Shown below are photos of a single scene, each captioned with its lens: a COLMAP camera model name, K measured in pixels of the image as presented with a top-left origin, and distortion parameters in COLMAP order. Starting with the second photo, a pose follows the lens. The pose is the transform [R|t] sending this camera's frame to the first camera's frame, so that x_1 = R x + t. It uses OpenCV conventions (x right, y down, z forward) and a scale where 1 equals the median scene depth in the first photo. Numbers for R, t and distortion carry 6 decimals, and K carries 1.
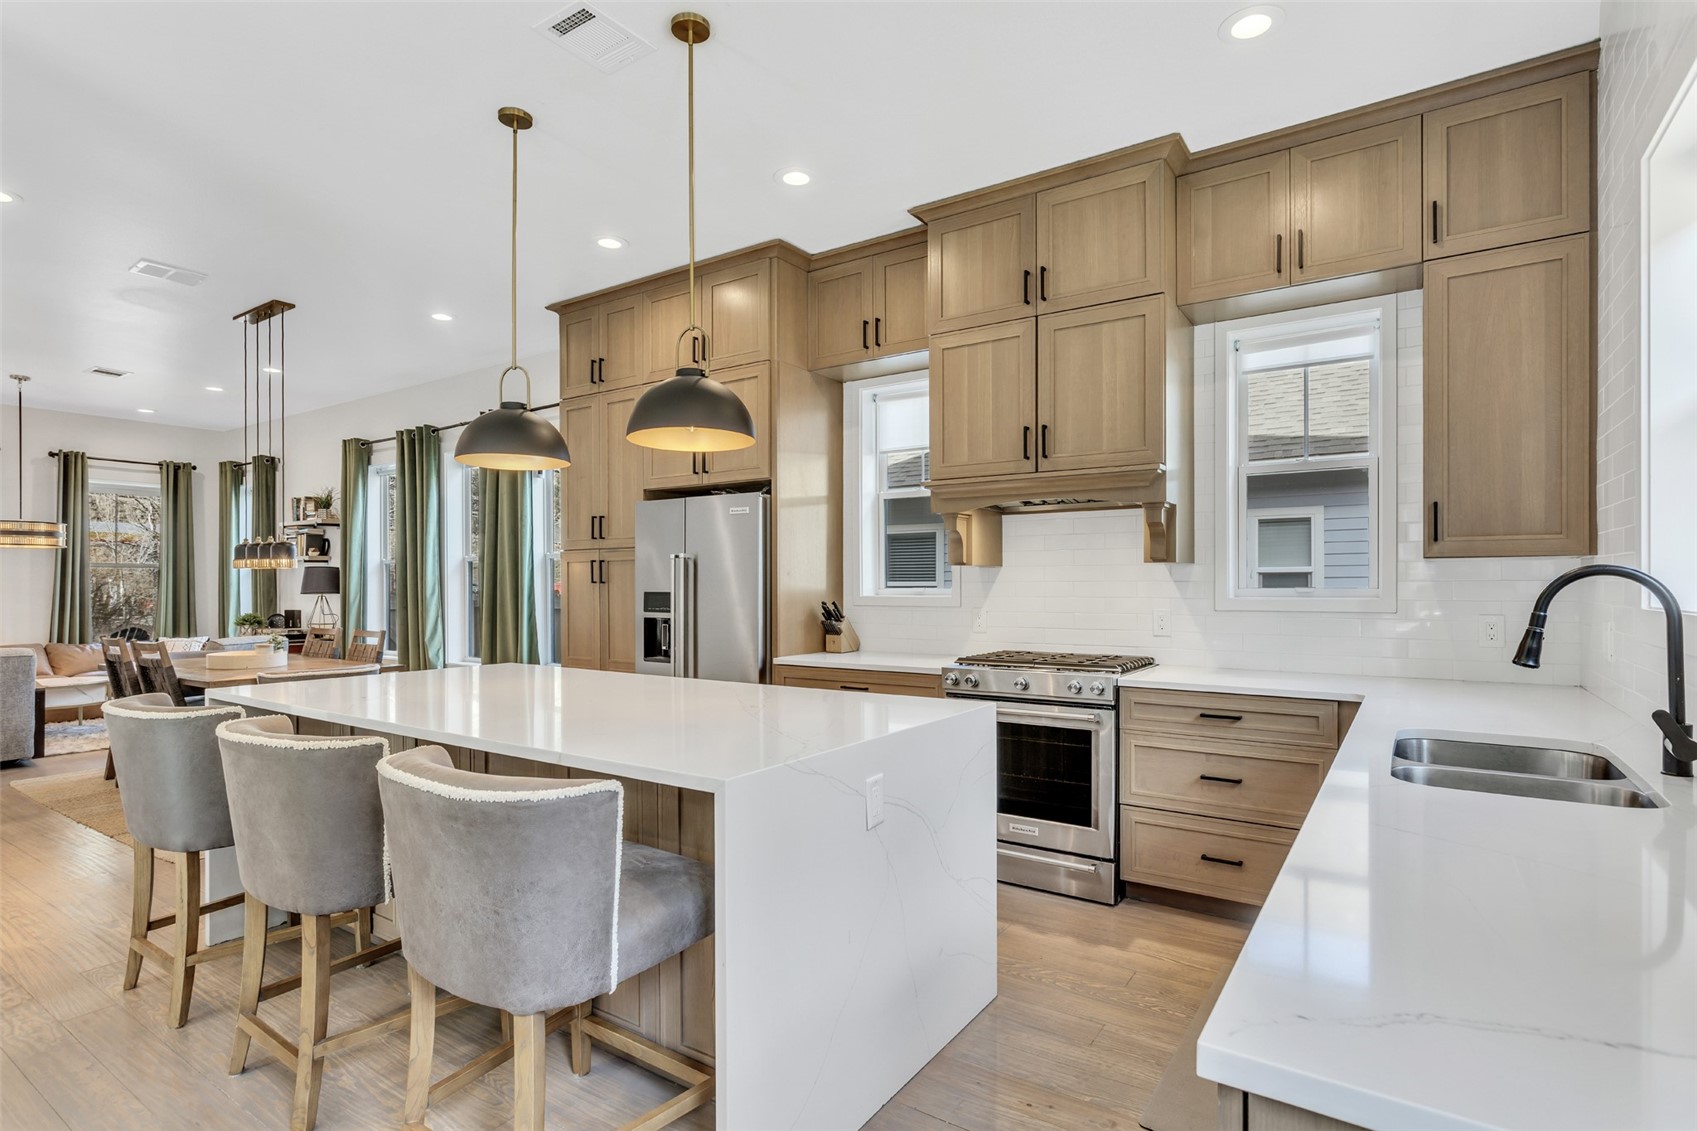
lens RADIAL K [[838.5, 0, 854.2], [0, 838.5, 574.9], [0, 0, 1]] dist [0.003177, 0.004192]
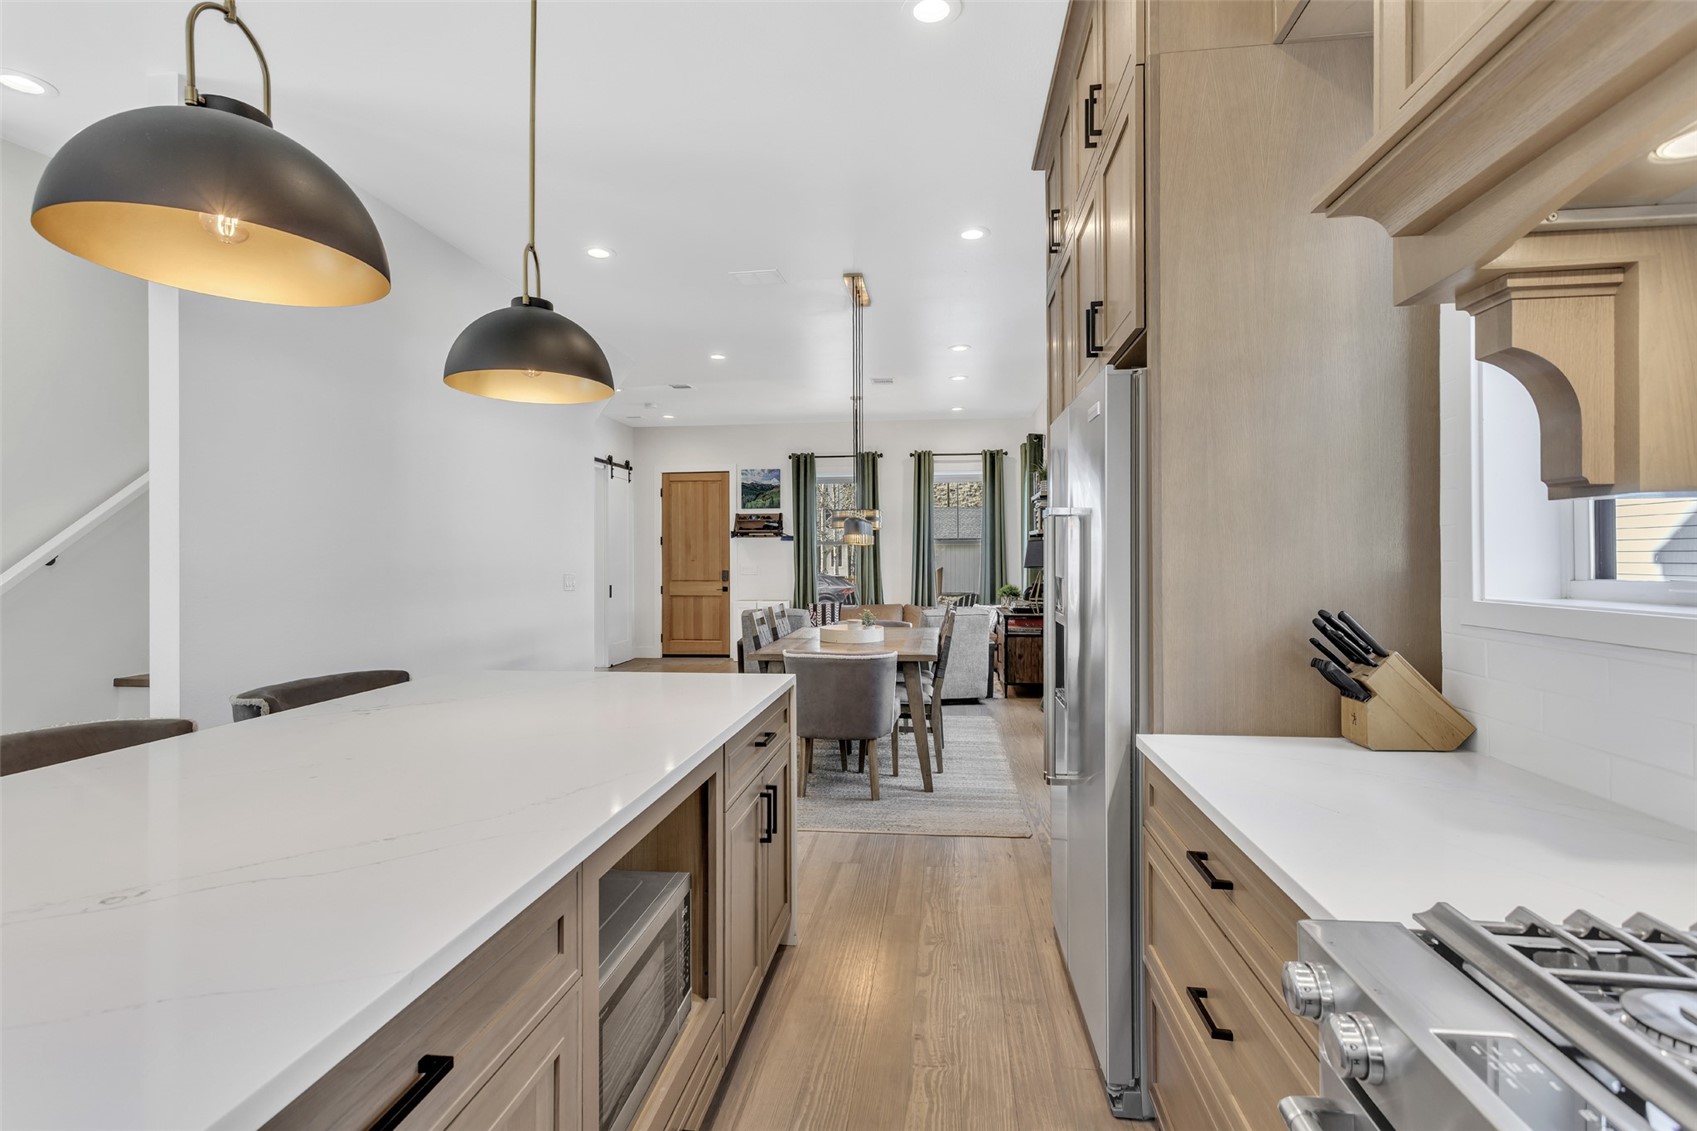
lens RADIAL K [[838.5, 0, 852.5], [0, 838.5, 561.1], [0, 0, 1]] dist [0.003177, 0.004192]
pose [[0.465505, 0.001433, -0.885044, 0.261089], [0.017343, 0.999792, 0.010741, 0.000327], [0.884875, -0.020349, 0.465383, 0.770034]]
